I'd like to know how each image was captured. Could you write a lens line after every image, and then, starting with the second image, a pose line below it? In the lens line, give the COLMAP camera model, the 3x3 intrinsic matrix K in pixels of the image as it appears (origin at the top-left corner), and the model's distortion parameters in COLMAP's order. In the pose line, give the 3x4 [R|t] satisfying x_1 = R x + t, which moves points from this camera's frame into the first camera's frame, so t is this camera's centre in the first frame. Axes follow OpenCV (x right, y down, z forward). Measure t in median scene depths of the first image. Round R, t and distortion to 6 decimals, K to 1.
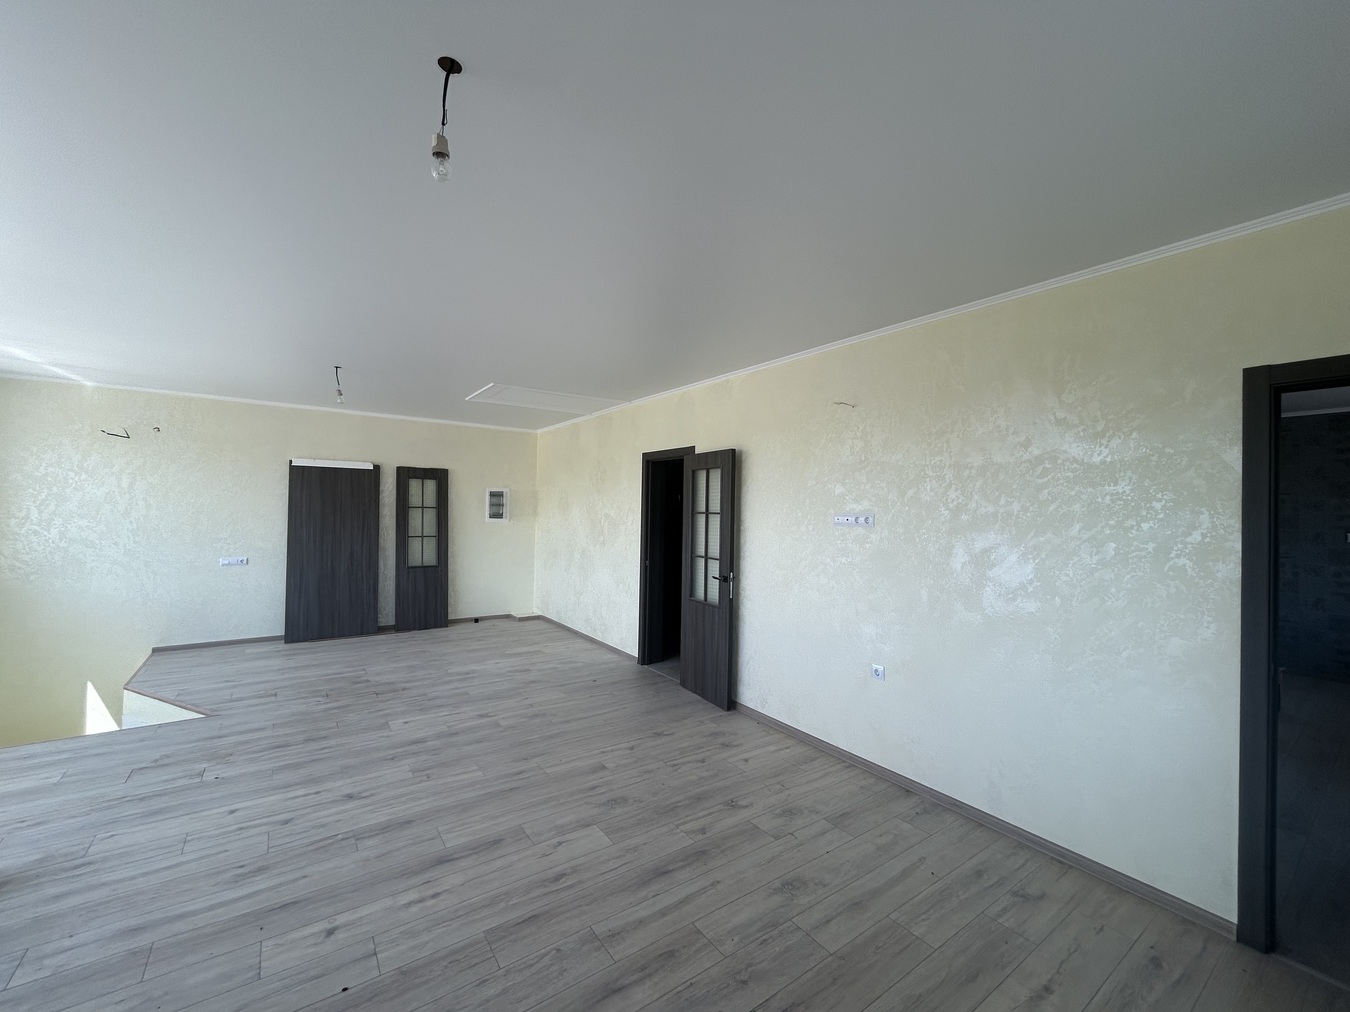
lens RADIAL K [[552.3, 0, 675.0], [0, 552.3, 506.0], [0, 0, 1]] dist [0.000487, -0.000294]
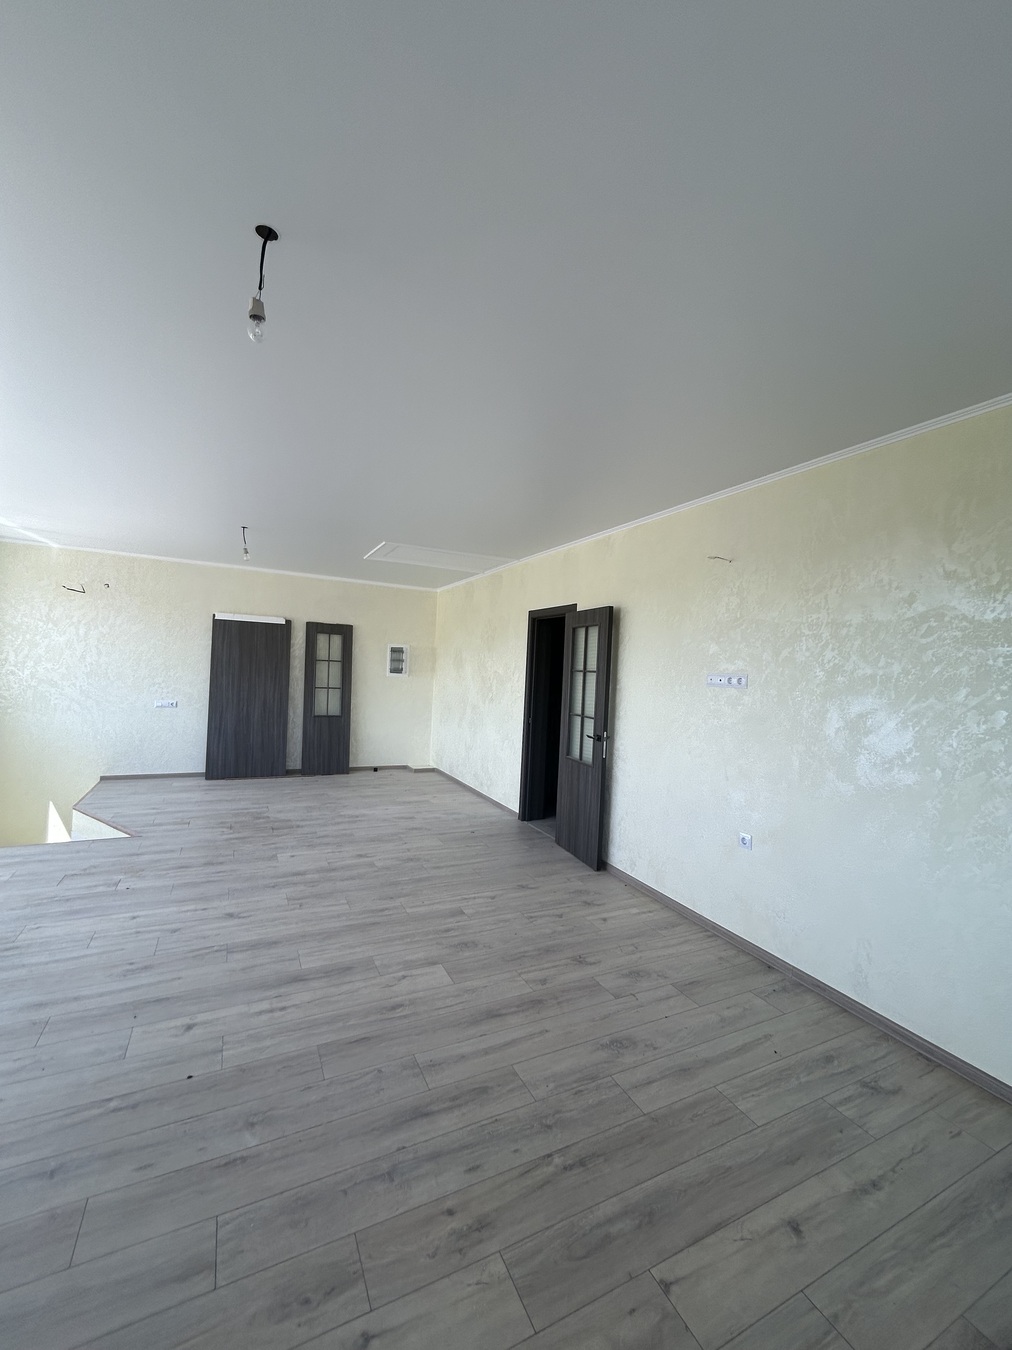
lens RADIAL K [[552.3, 0, 508.3], [0, 552.3, 677.4], [0, 0, 1]] dist [0.000487, -0.000294]
pose [[0.987450, 0.029942, -0.155065, 0.114795], [-0.027688, 0.999477, 0.016677, 0.016452], [0.155483, -0.012174, 0.987764, 0.000303]]
